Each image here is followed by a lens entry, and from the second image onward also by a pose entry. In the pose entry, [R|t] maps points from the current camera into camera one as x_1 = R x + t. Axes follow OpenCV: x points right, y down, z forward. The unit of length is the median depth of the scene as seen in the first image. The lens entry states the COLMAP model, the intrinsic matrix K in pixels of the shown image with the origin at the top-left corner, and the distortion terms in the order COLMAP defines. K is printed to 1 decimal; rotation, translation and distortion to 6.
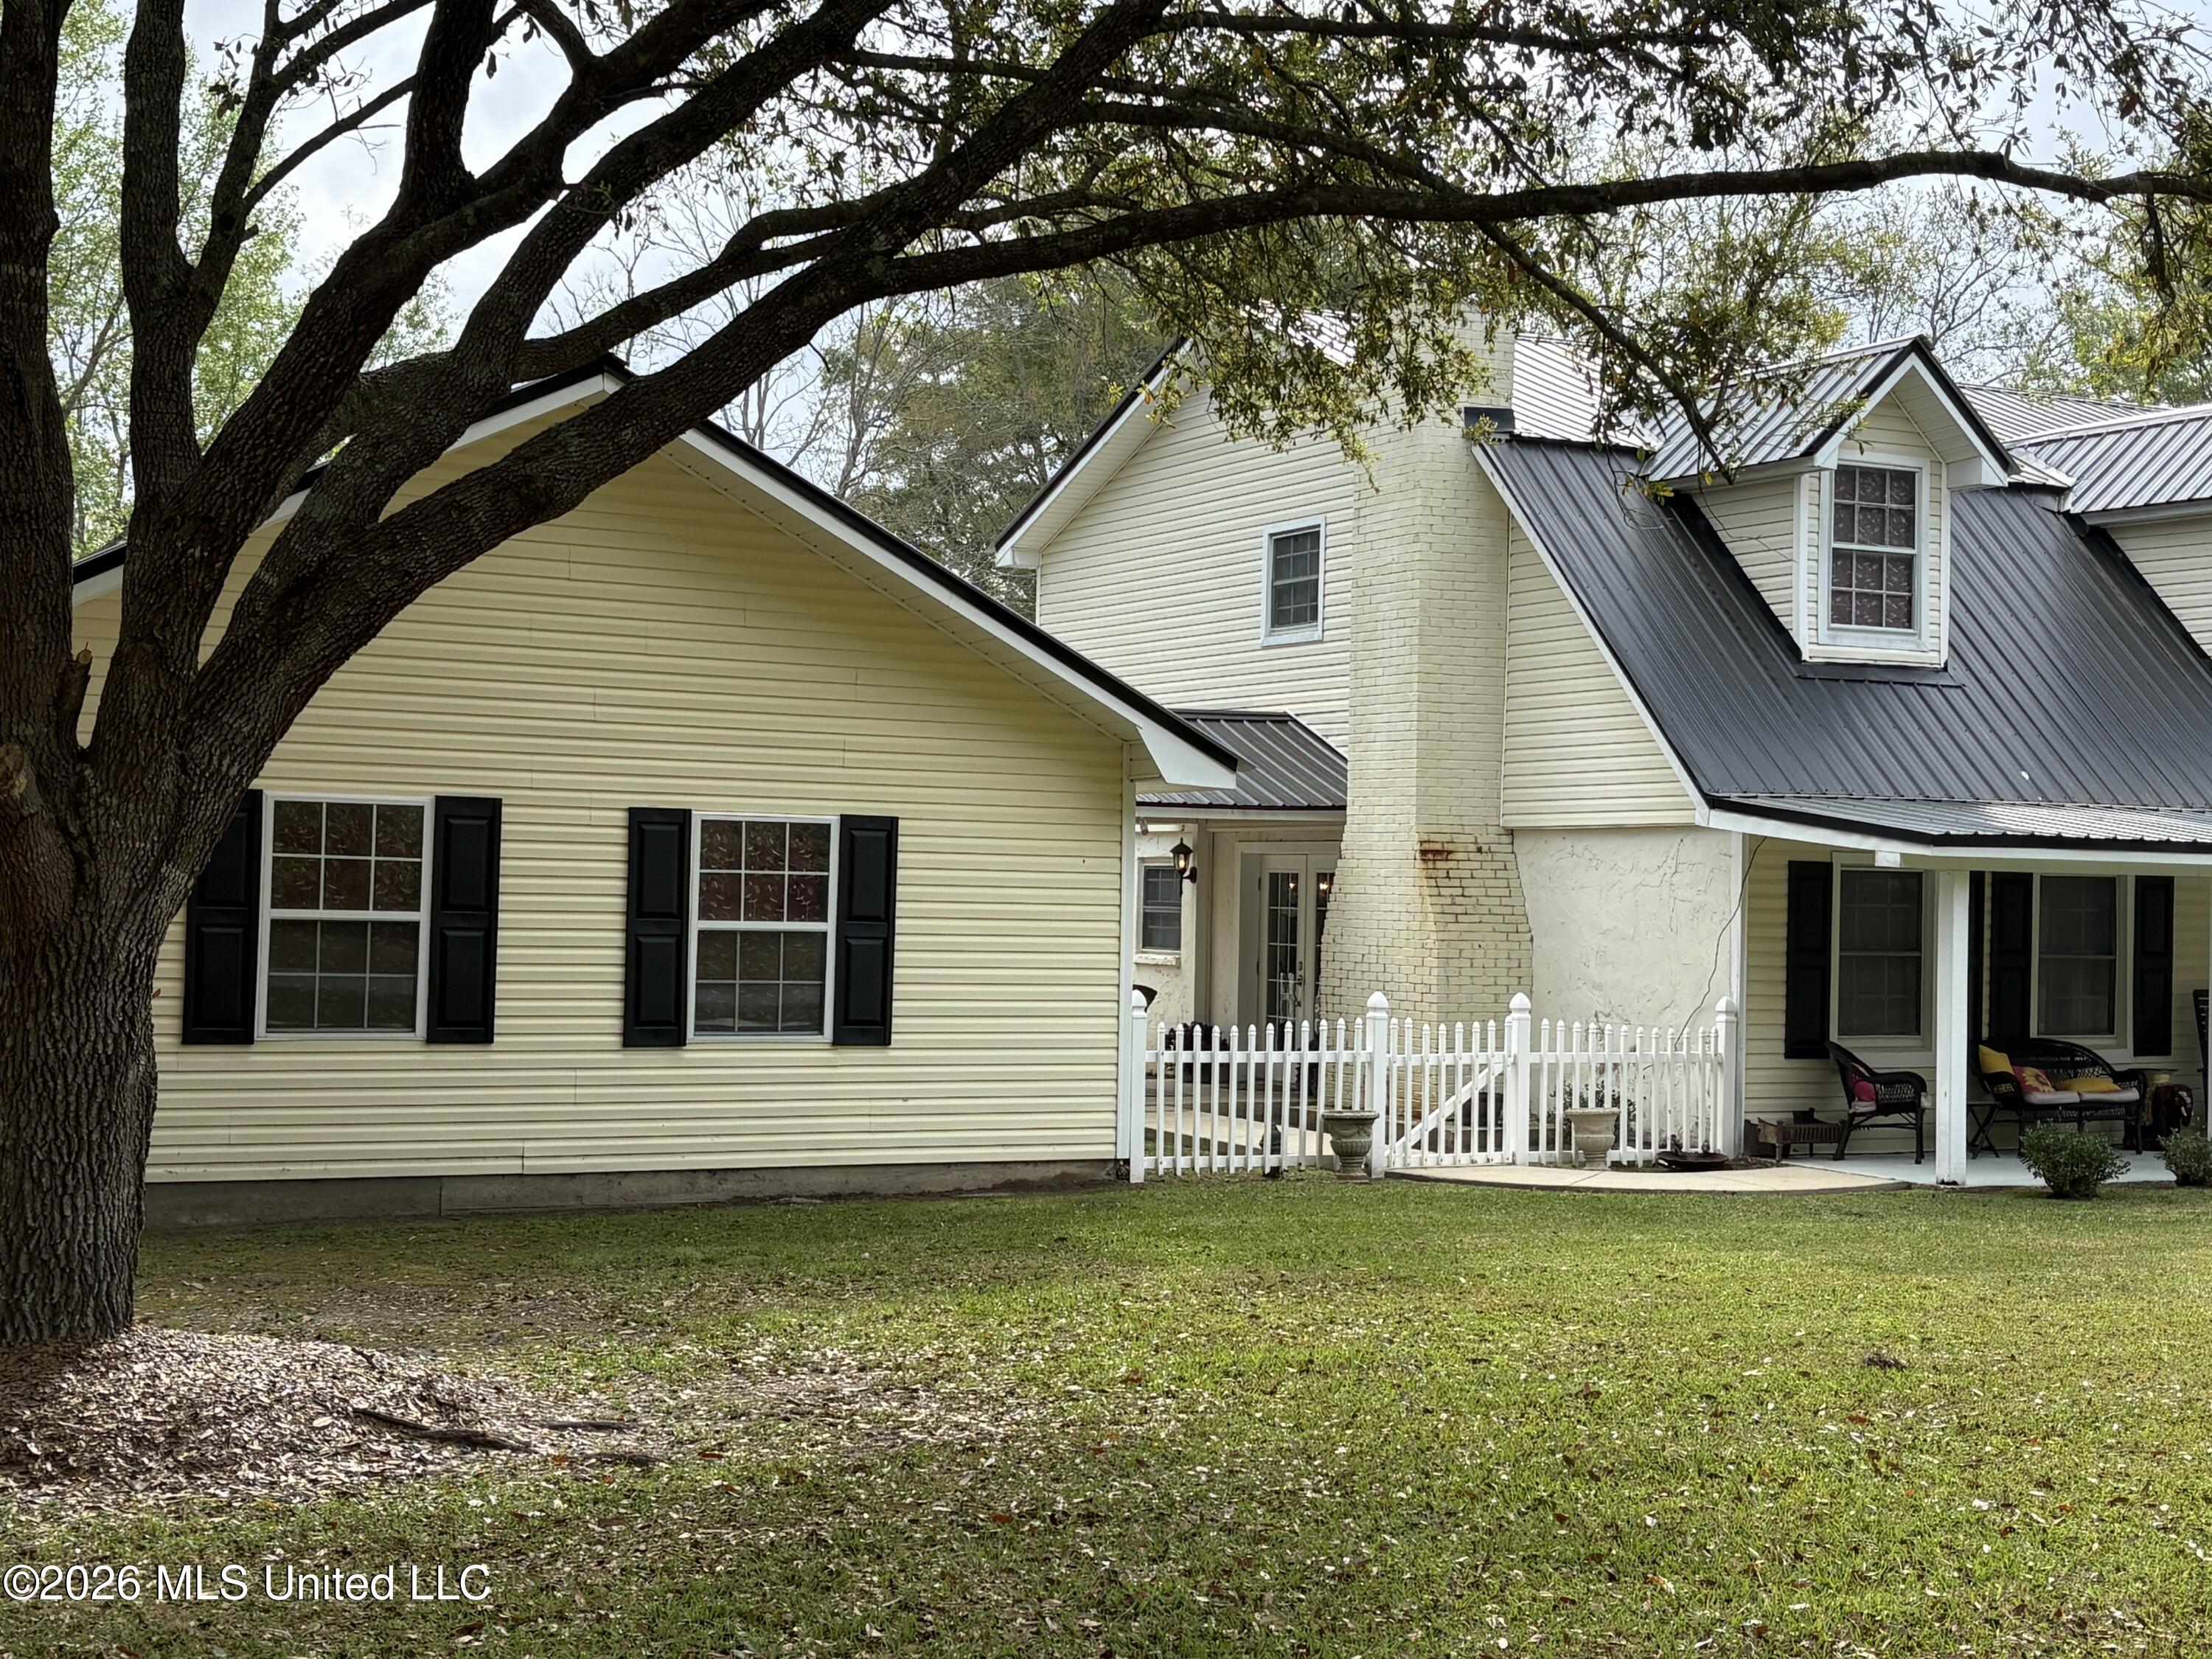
lens RADIAL K [[3164.7, 0, 1129.2], [0, 3164.7, 840.6], [0, 0, 1]] dist [0.185765, 0.000000]
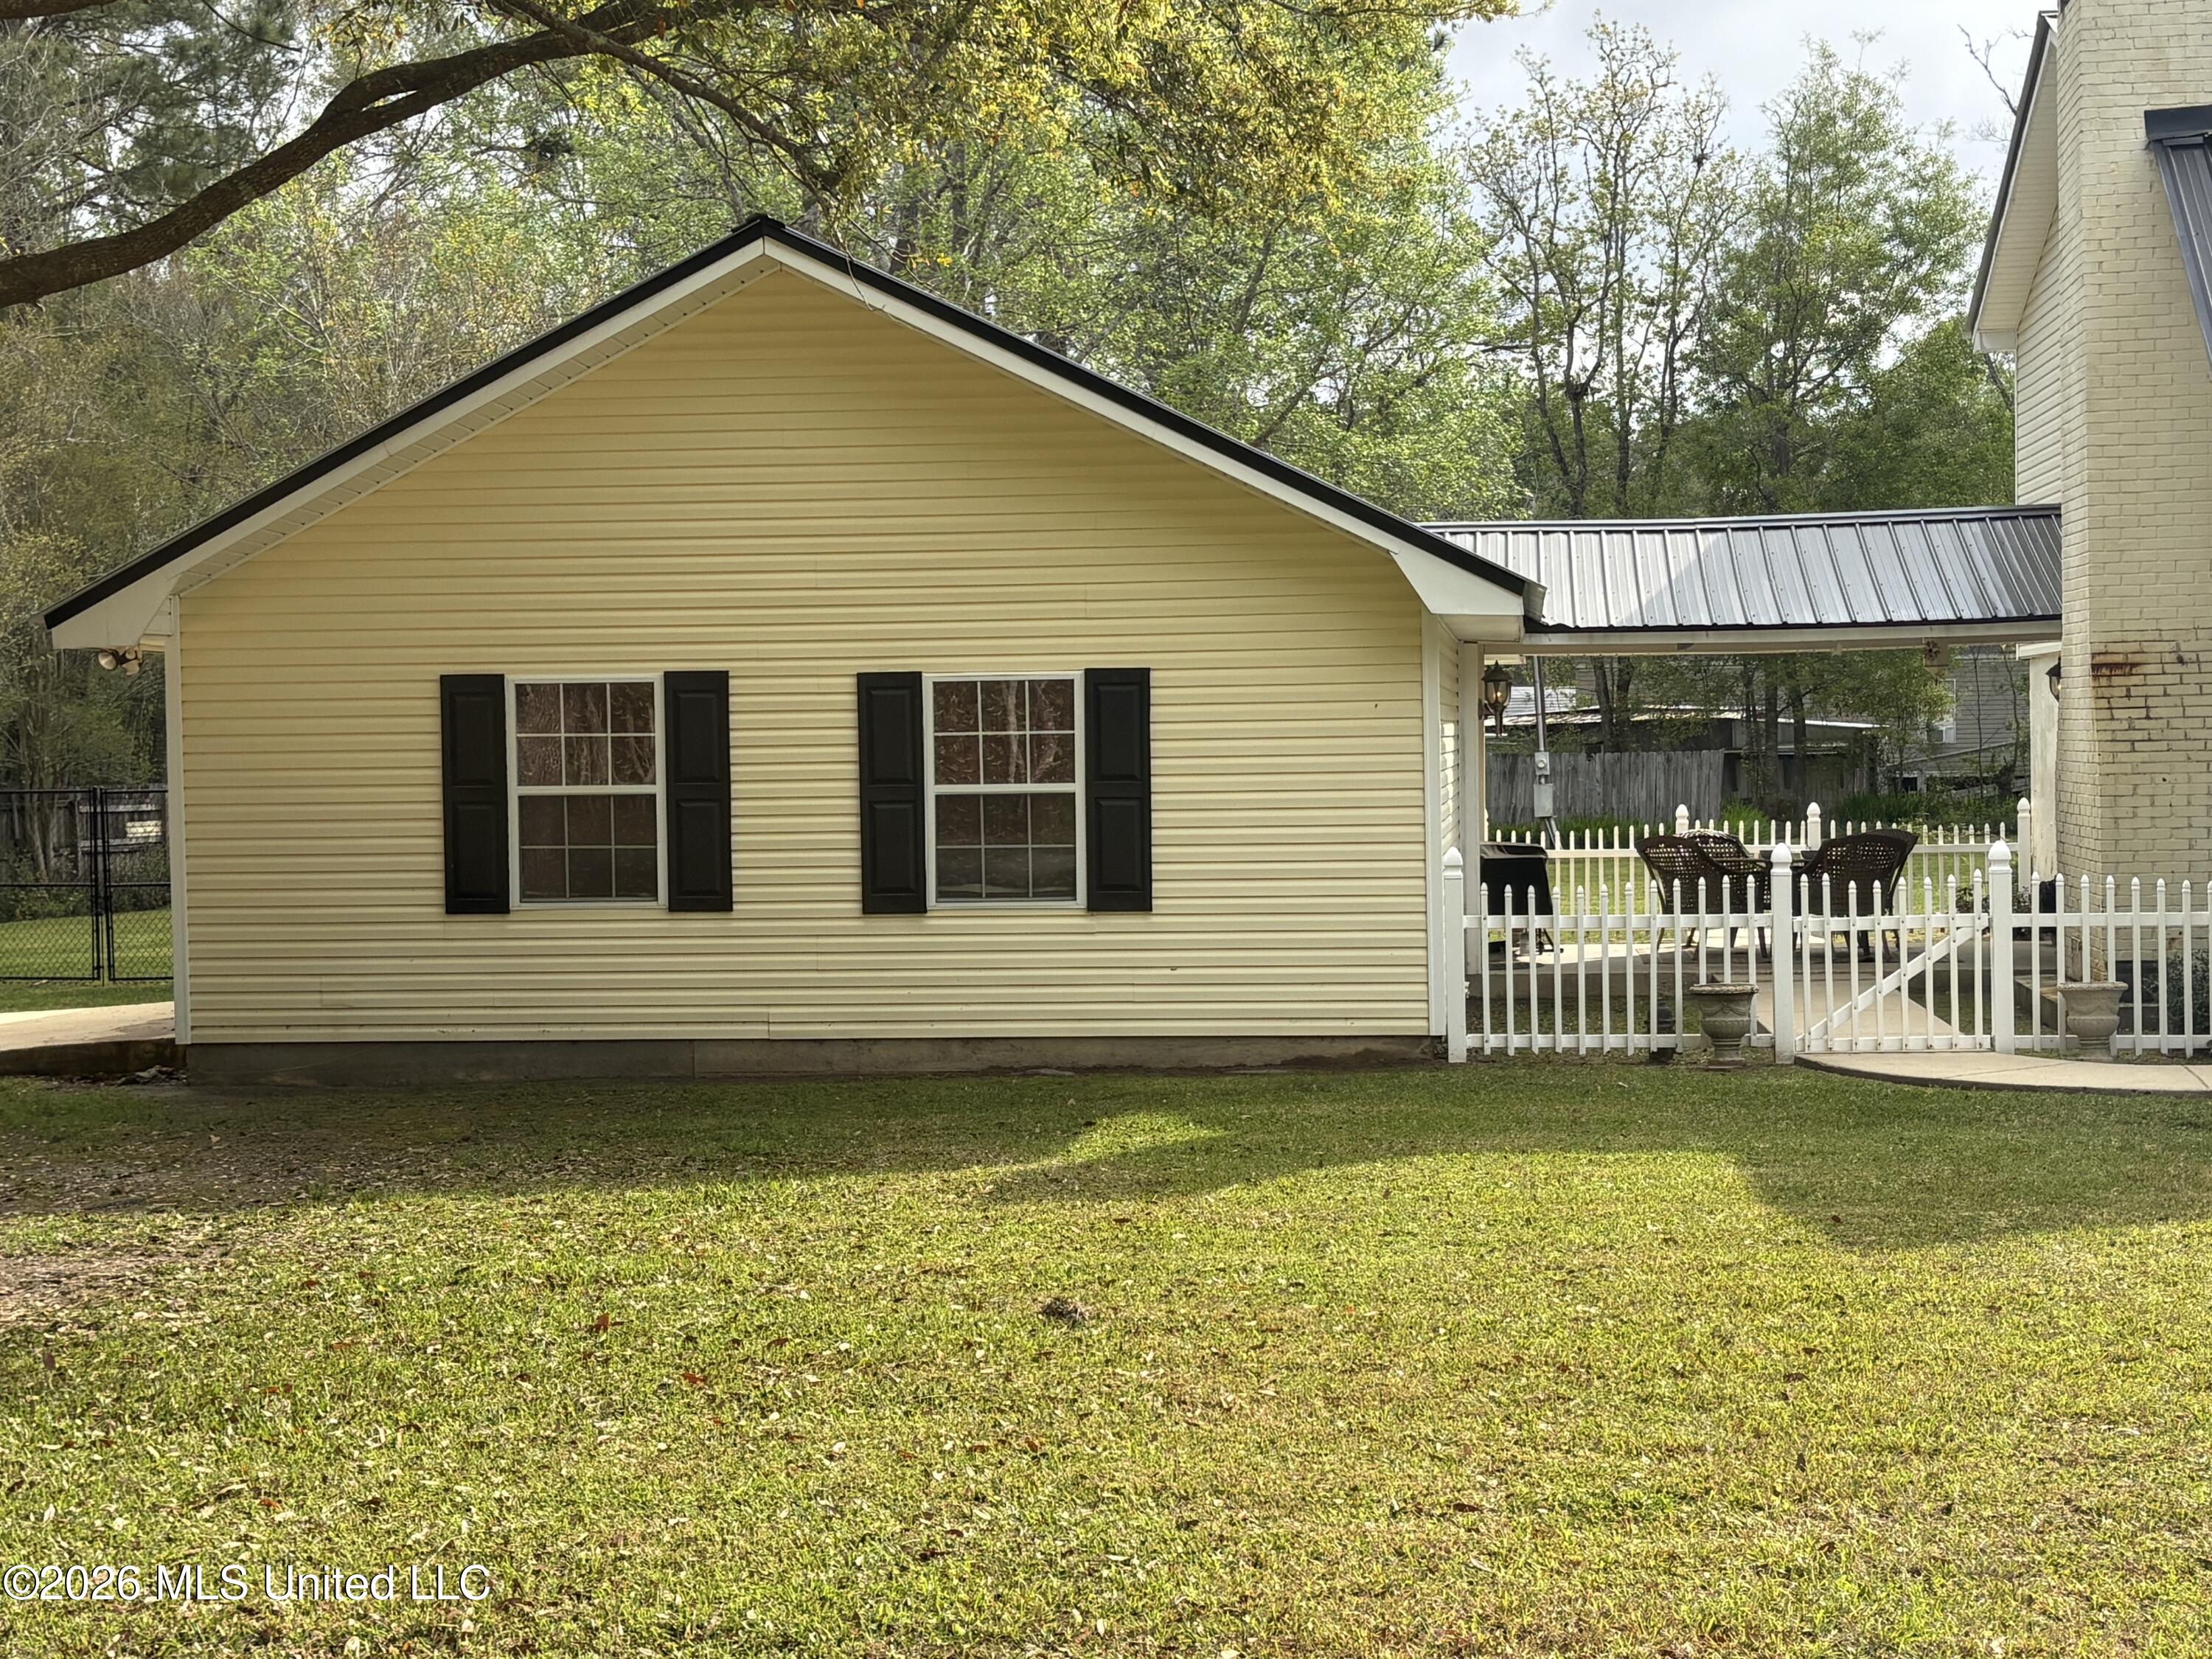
lens RADIAL K [[3164.7, 0, 1109.1], [0, 3164.7, 856.0], [0, 0, 1]] dist [0.185765, 0.000000]
pose [[0.811068, -0.019038, -0.584642, 0.478444], [0.045689, 0.998479, 0.030870, 0.019417], [0.583165, -0.051750, 0.810704, 0.240104]]
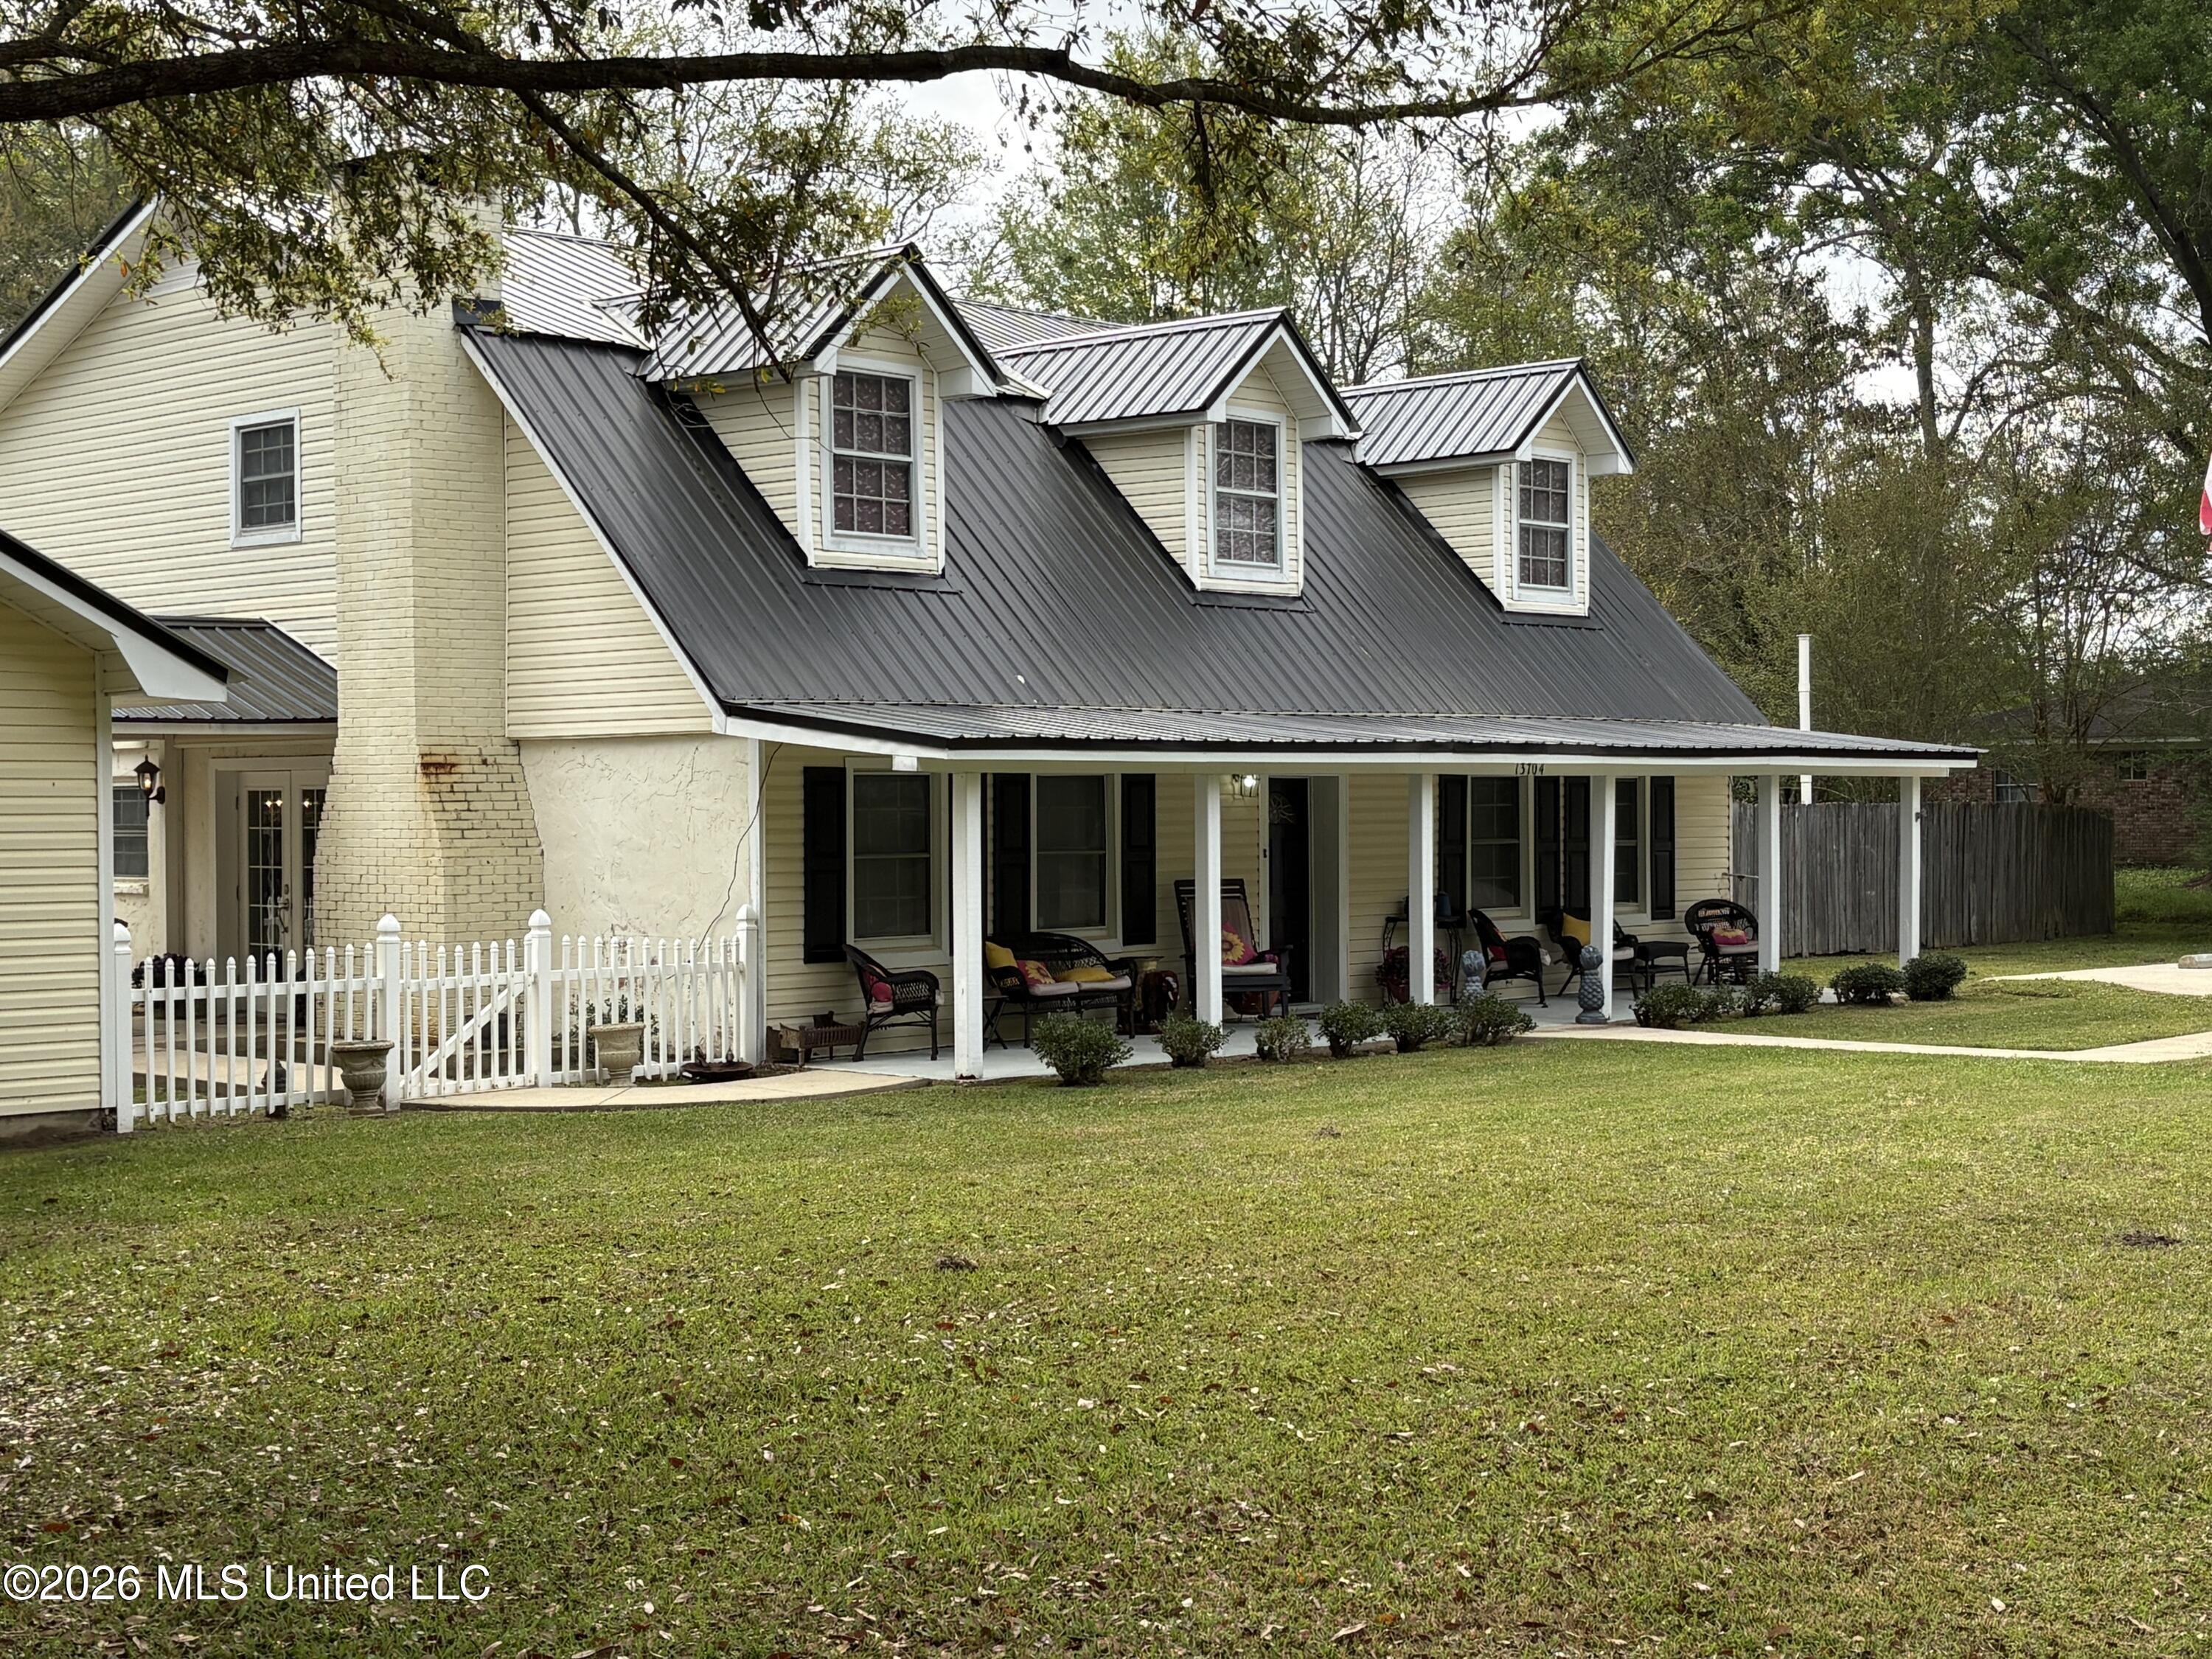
lens RADIAL K [[3164.7, 0, 1074.0], [0, 3164.7, 855.3], [0, 0, 1]] dist [0.185765, 0.000000]
pose [[0.951953, -0.031170, 0.304655, -0.019067], [0.020898, 0.999100, 0.036920, -0.001010], [-0.305532, -0.028779, 0.951747, 0.031950]]
